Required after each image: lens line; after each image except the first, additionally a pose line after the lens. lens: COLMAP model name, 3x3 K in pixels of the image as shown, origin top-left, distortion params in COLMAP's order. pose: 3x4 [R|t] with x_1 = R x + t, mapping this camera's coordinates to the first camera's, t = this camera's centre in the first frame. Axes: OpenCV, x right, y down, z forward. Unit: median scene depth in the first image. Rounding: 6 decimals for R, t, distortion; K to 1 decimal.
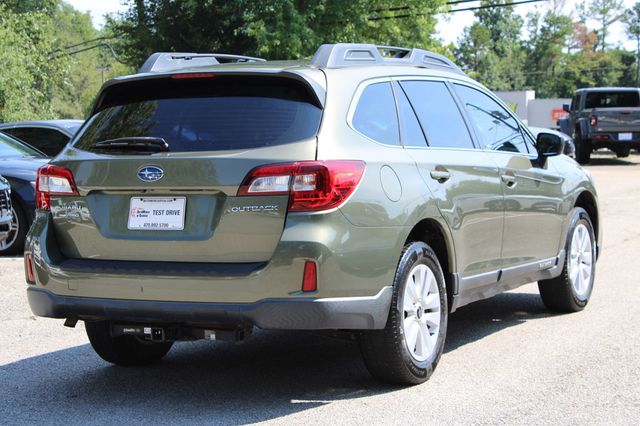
lens RADIAL K [[1394.4, 0, 320.0], [0, 1394.4, 213.0], [0, 0, 1]] dist [0.028733, 0.090295]
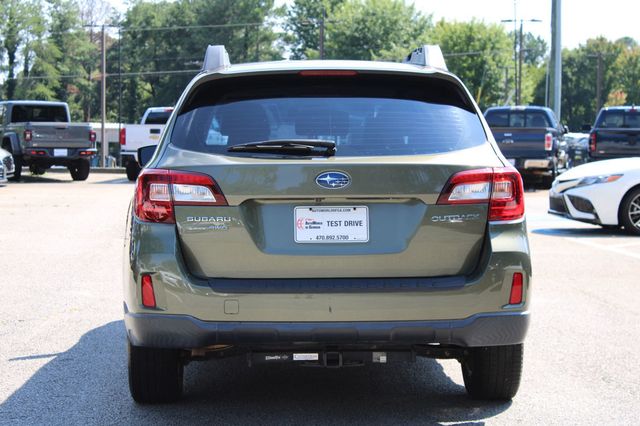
lens RADIAL K [[1457.0, 0, 320.0], [0, 1457.0, 213.0], [0, 0, 1]] dist [0.037994, 0.654740]
pose [[0.876304, -0.007177, 0.481704, -0.570555], [0.014295, 0.999836, -0.011108, 0.003117], [-0.481546, 0.016620, 0.876263, 0.180265]]
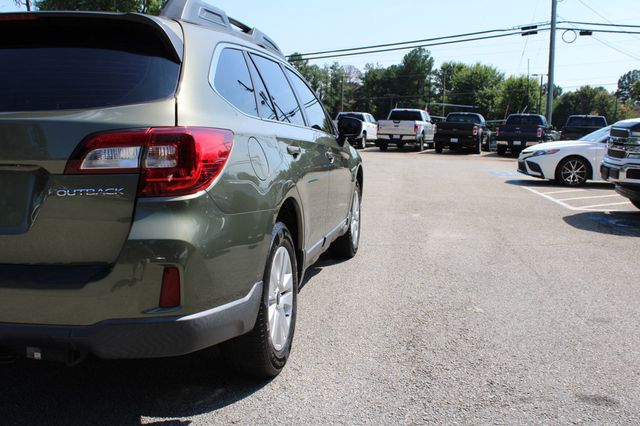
lens RADIAL K [[638.8, 0, 320.0], [0, 638.8, 213.0], [0, 0, 1]] dist [-0.135282, 0.158965]
pose [[0.958160, -0.007051, 0.286147, -0.025167], [-0.012438, 0.997726, 0.066236, -0.014609], [-0.285963, -0.067024, 0.955894, 0.629313]]
